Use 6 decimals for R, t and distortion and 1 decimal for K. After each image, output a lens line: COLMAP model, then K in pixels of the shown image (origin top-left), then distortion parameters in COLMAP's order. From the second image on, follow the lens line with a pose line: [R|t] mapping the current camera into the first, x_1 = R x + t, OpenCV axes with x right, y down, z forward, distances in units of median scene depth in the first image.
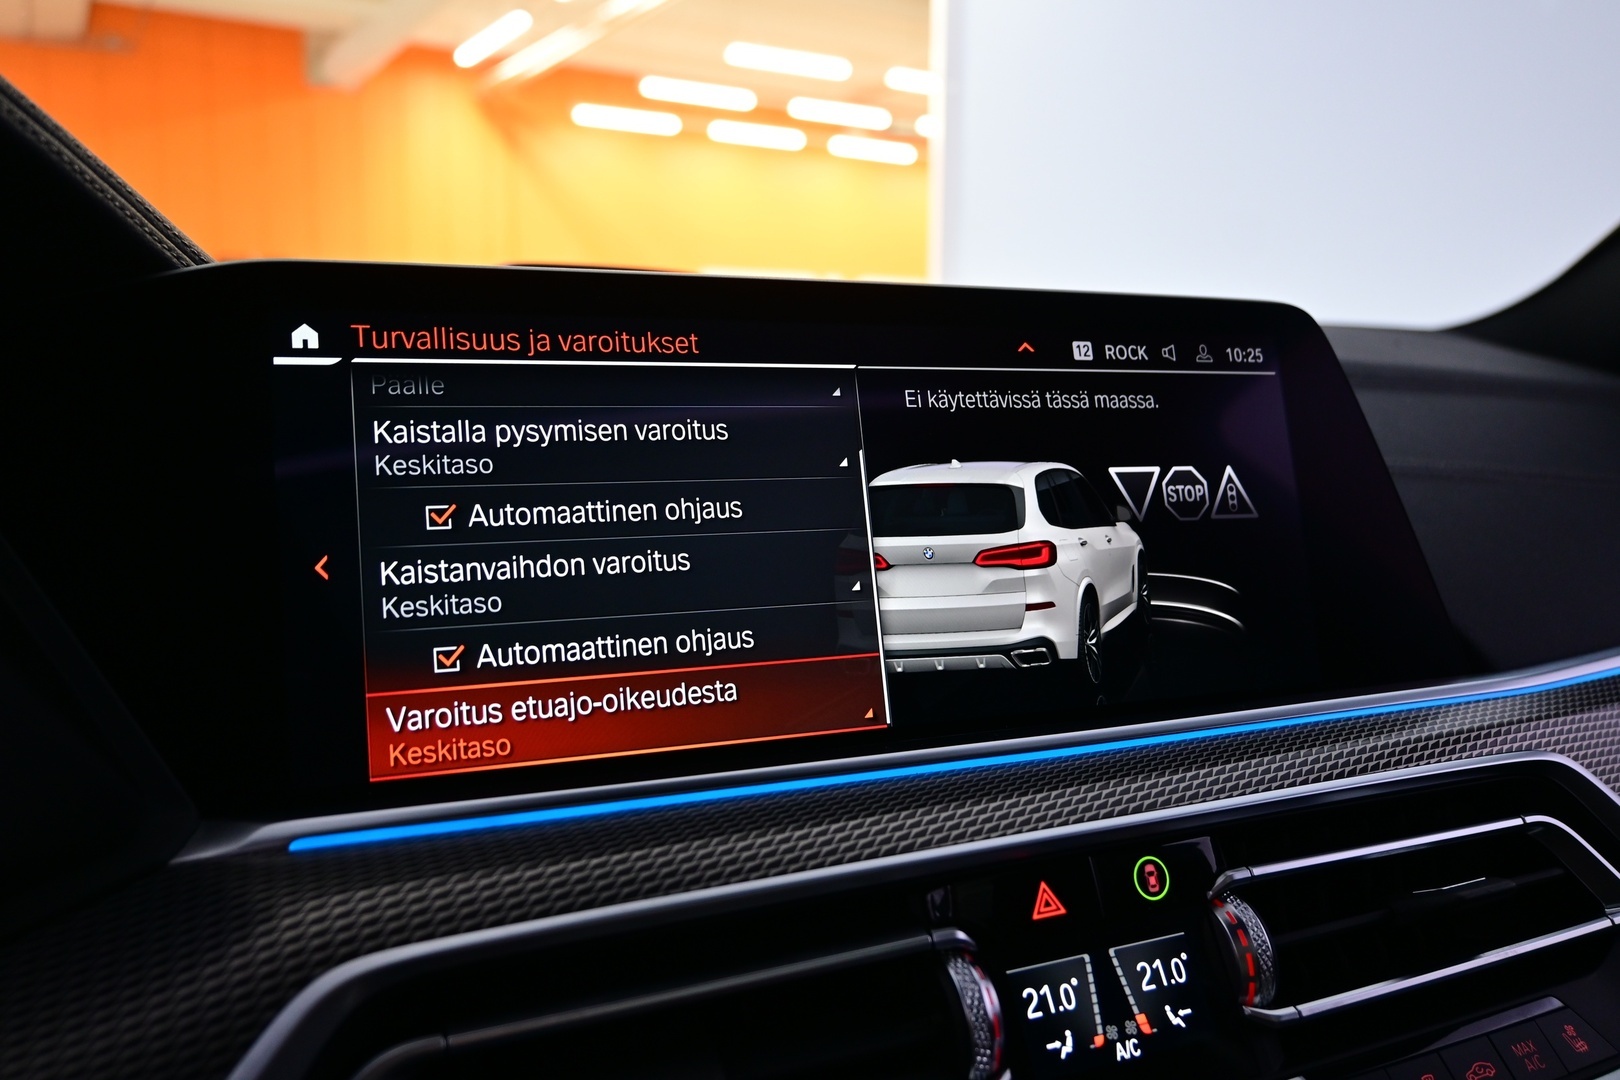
lens RADIAL K [[1235.0, 0, 813.3], [0, 1235.0, 534.5], [0, 0, 1]] dist [-0.011588, 0.002139]
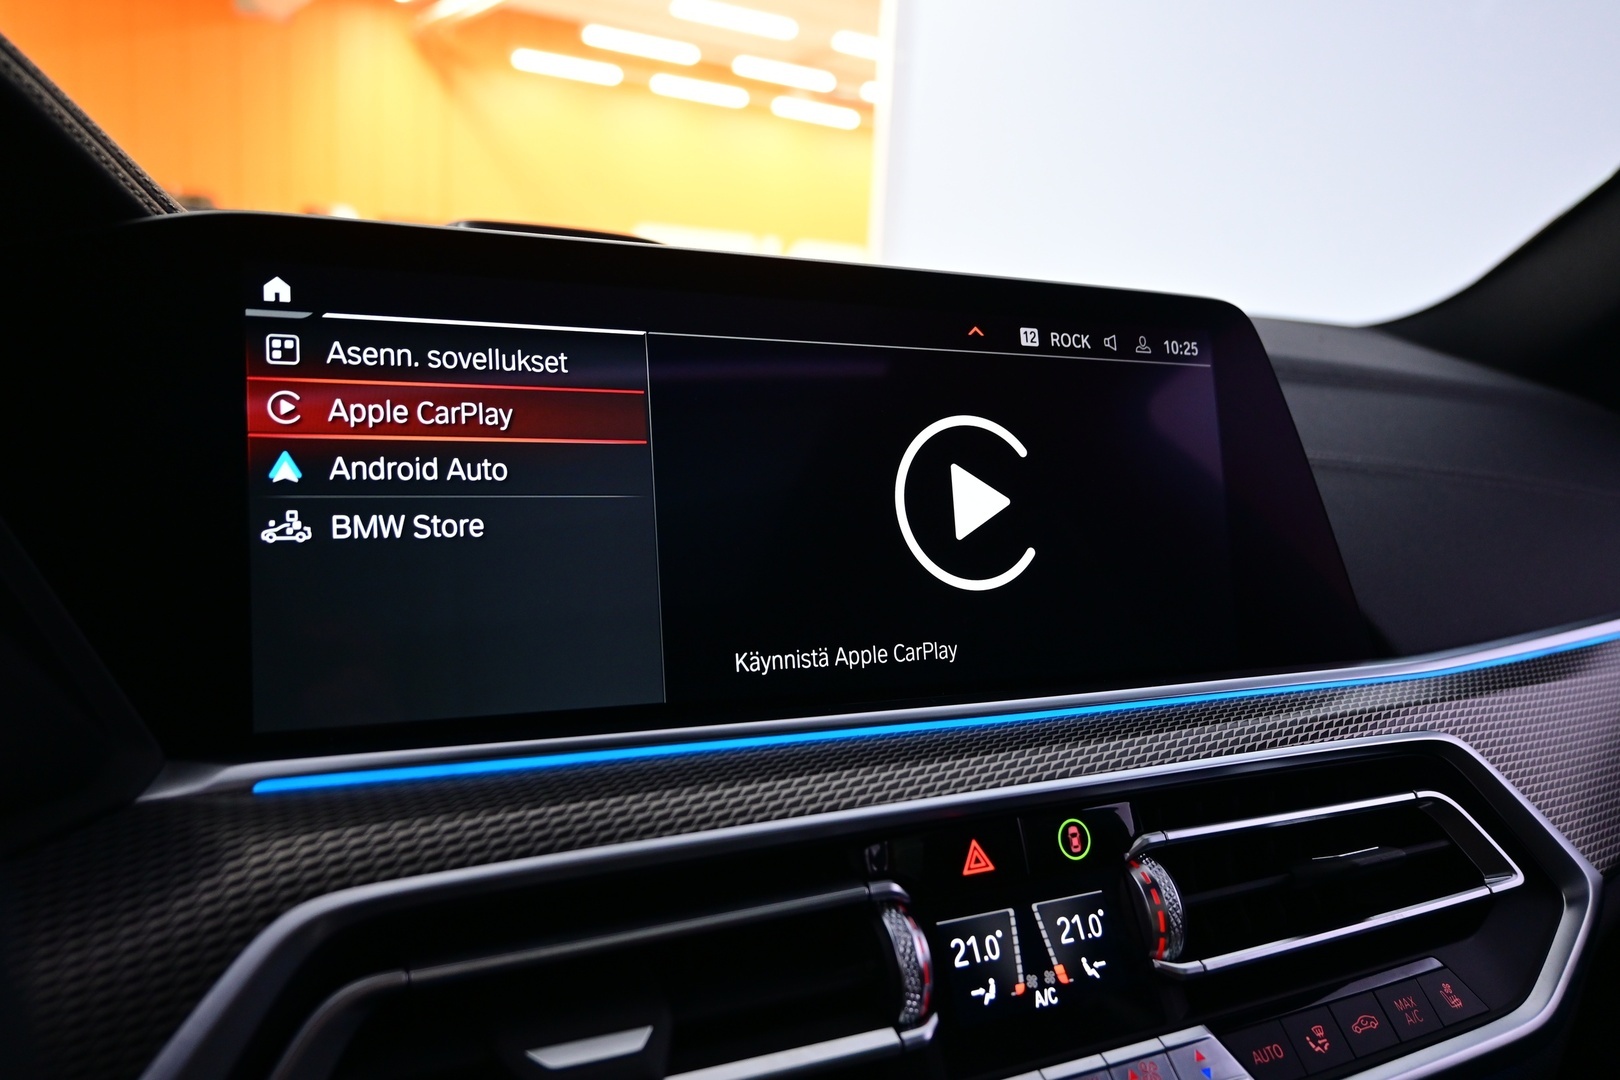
lens RADIAL K [[1235.0, 0, 810.3], [0, 1235.0, 534.3], [0, 0, 1]] dist [-0.011588, 0.002139]
pose [[0.997554, 0.038165, 0.058567, -0.025808], [-0.039894, 0.998793, 0.028646, -0.005979], [-0.057403, -0.030912, 0.997872, -0.042608]]
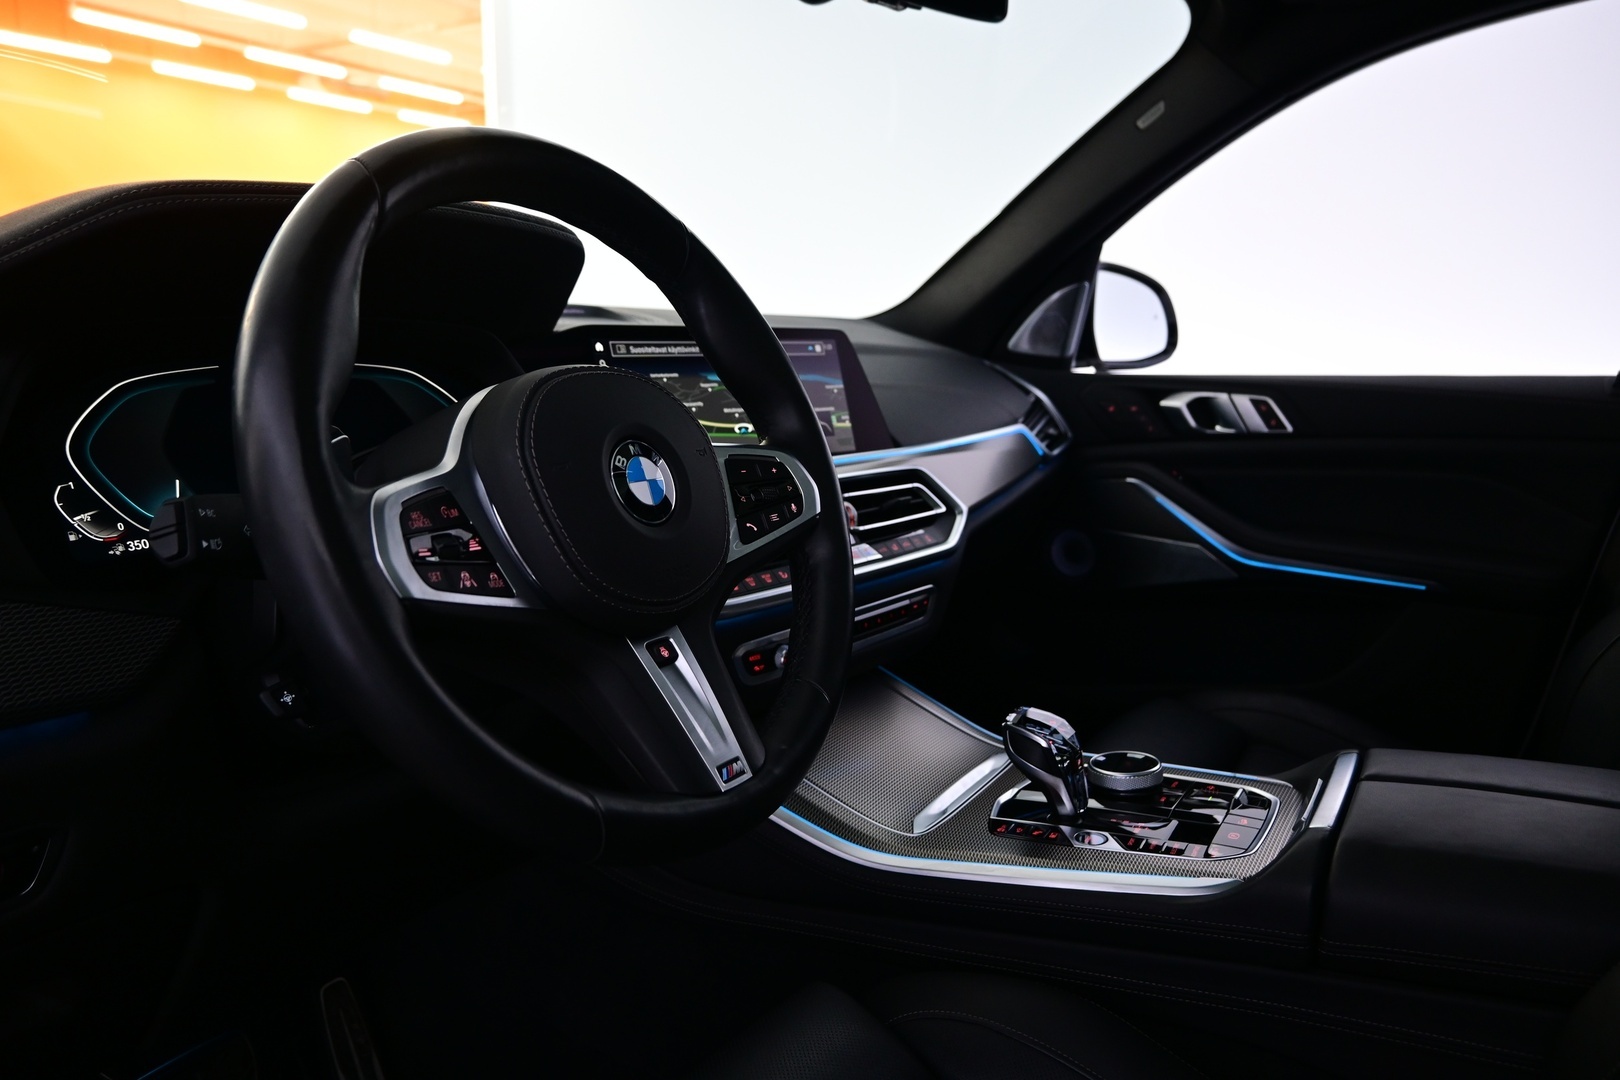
lens RADIAL K [[1262.8, 0, 812.1], [0, 1262.8, 537.8], [0, 0, 1]] dist [-0.007155, -0.001495]
pose [[0.893074, -0.072470, 0.444035, -1.447887], [0.050172, 0.996828, 0.061781, 0.172994], [-0.447104, -0.032897, 0.893877, -2.352522]]
